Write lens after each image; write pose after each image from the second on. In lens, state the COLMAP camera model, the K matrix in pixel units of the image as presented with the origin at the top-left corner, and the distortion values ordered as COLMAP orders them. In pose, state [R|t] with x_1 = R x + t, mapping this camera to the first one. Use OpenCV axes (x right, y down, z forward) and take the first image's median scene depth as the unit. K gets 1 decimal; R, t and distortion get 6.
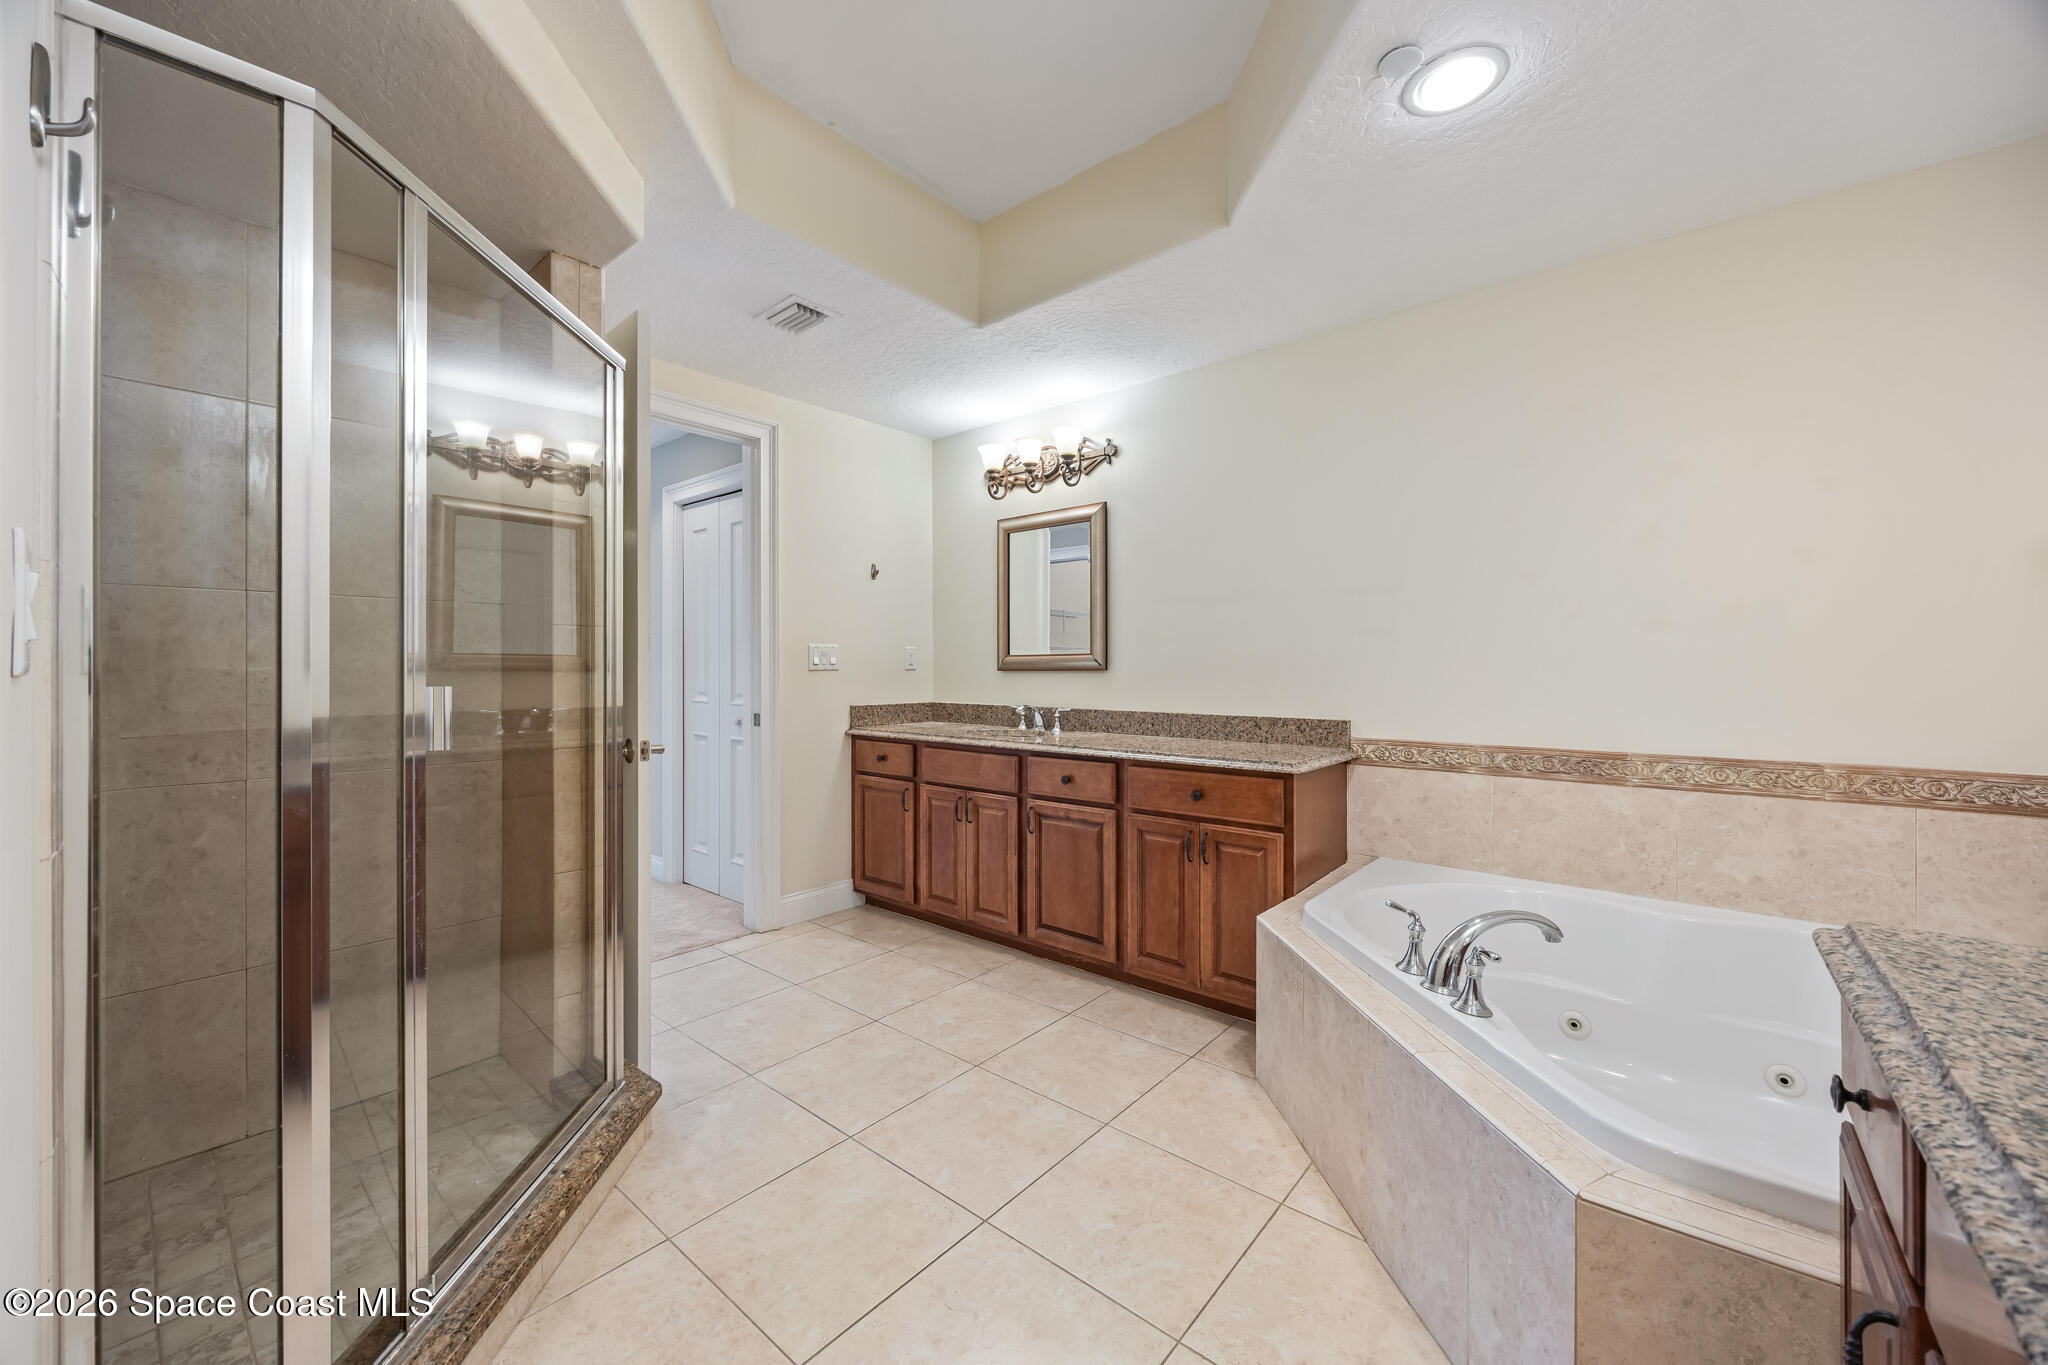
lens RADIAL K [[778.1, 0, 1015.0], [0, 778.1, 671.9], [0, 0, 1]] dist [-0.003712, 0.000335]
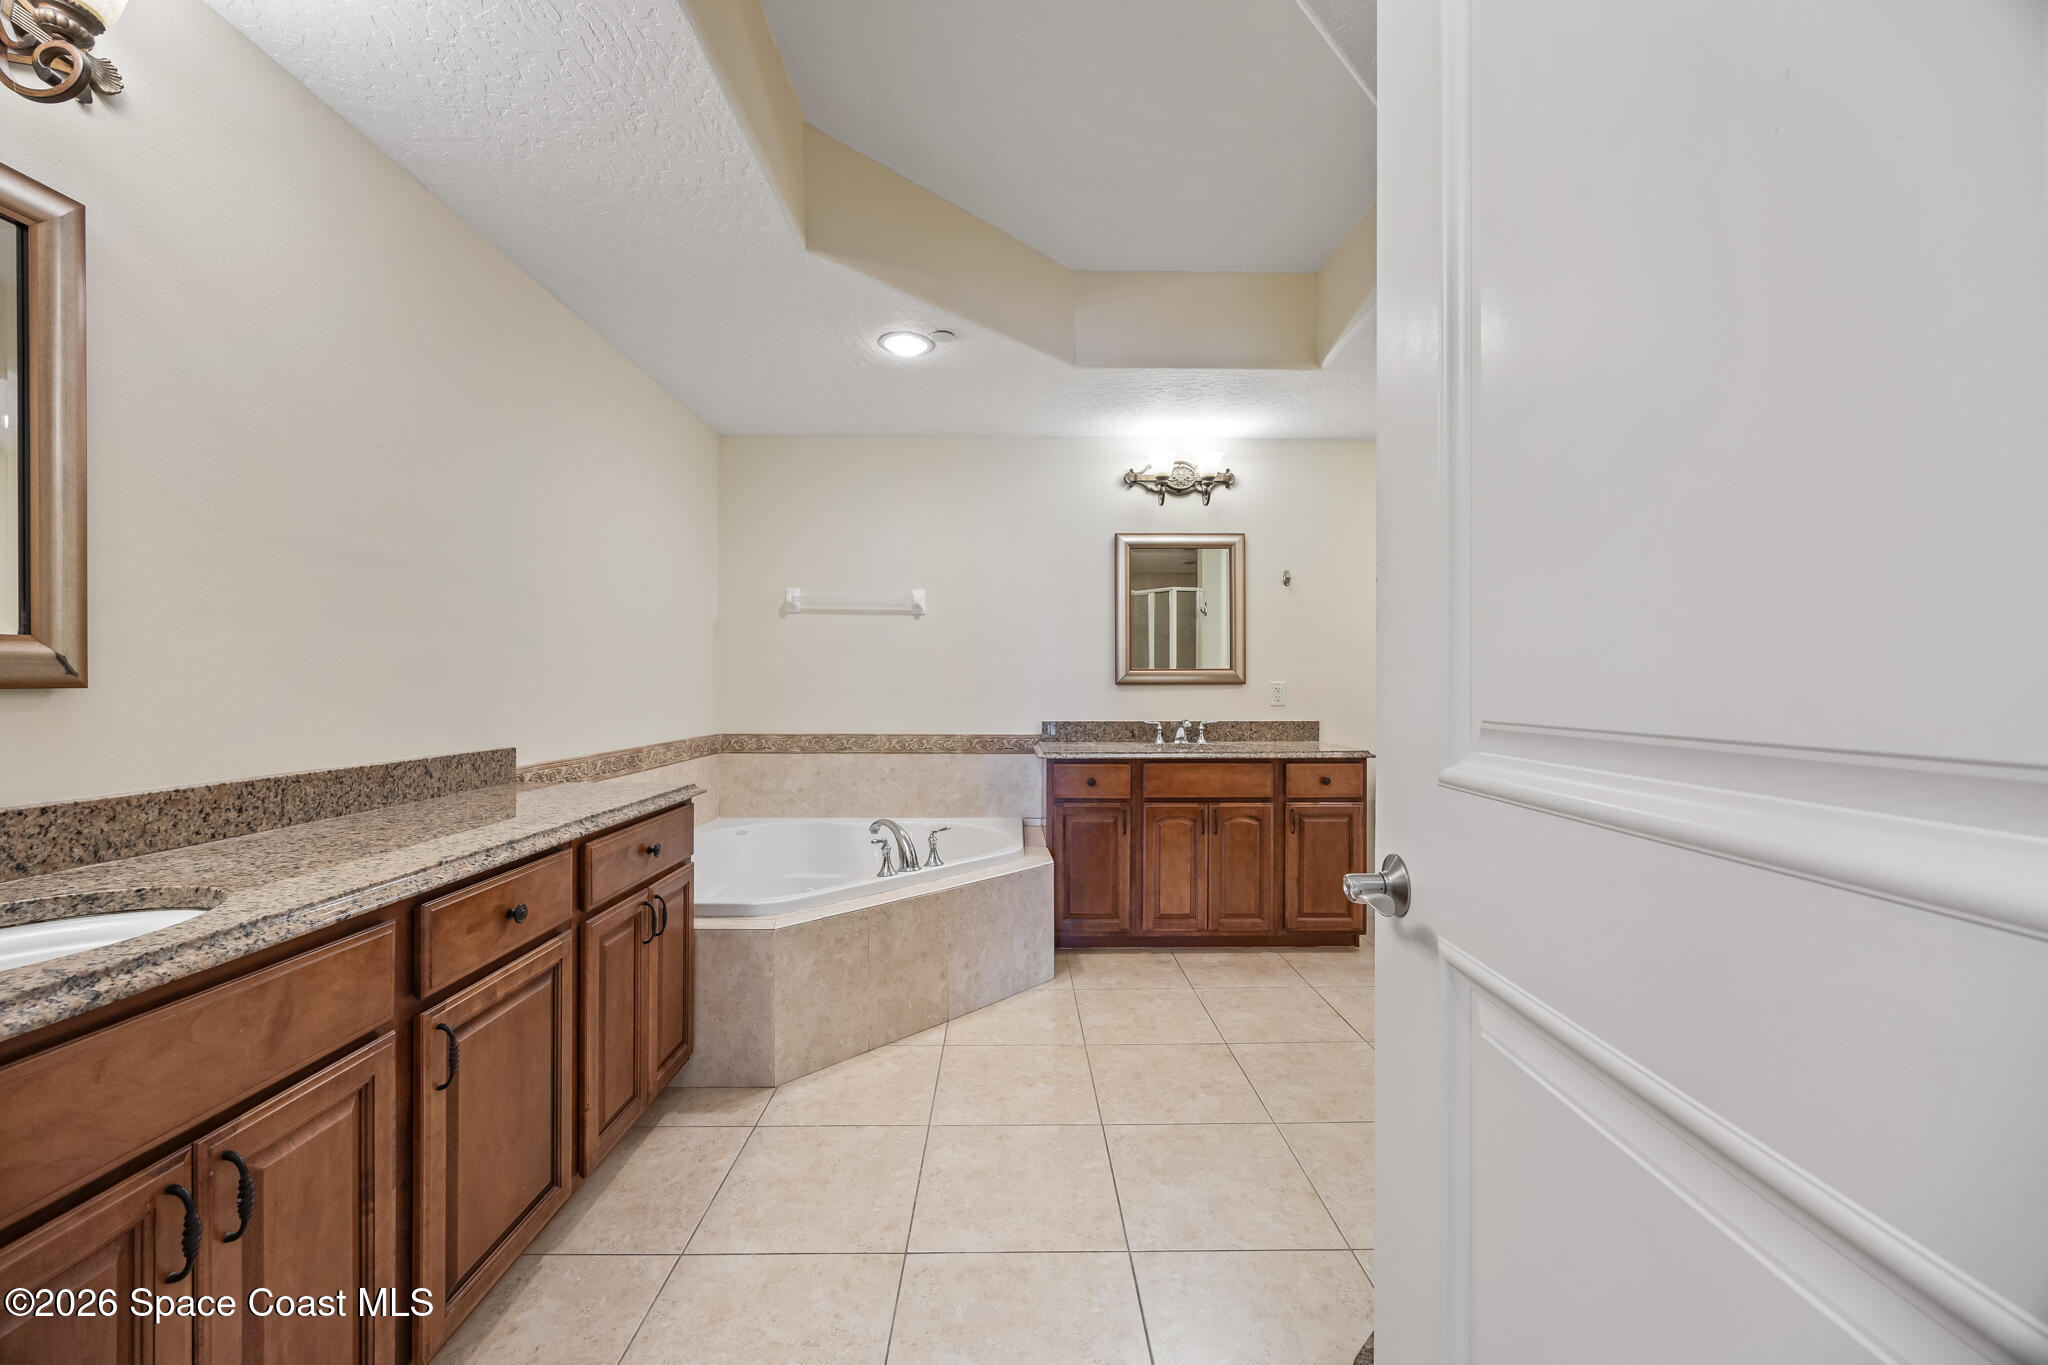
lens RADIAL K [[778.1, 0, 1015.5], [0, 778.1, 681.9], [0, 0, 1]] dist [-0.003712, 0.000335]
pose [[-0.652492, -0.000641, 0.757795, -0.496328], [0.000559, 0.999999, 0.001328, -0.006225], [-0.757795, 0.001290, -0.652491, 1.064956]]
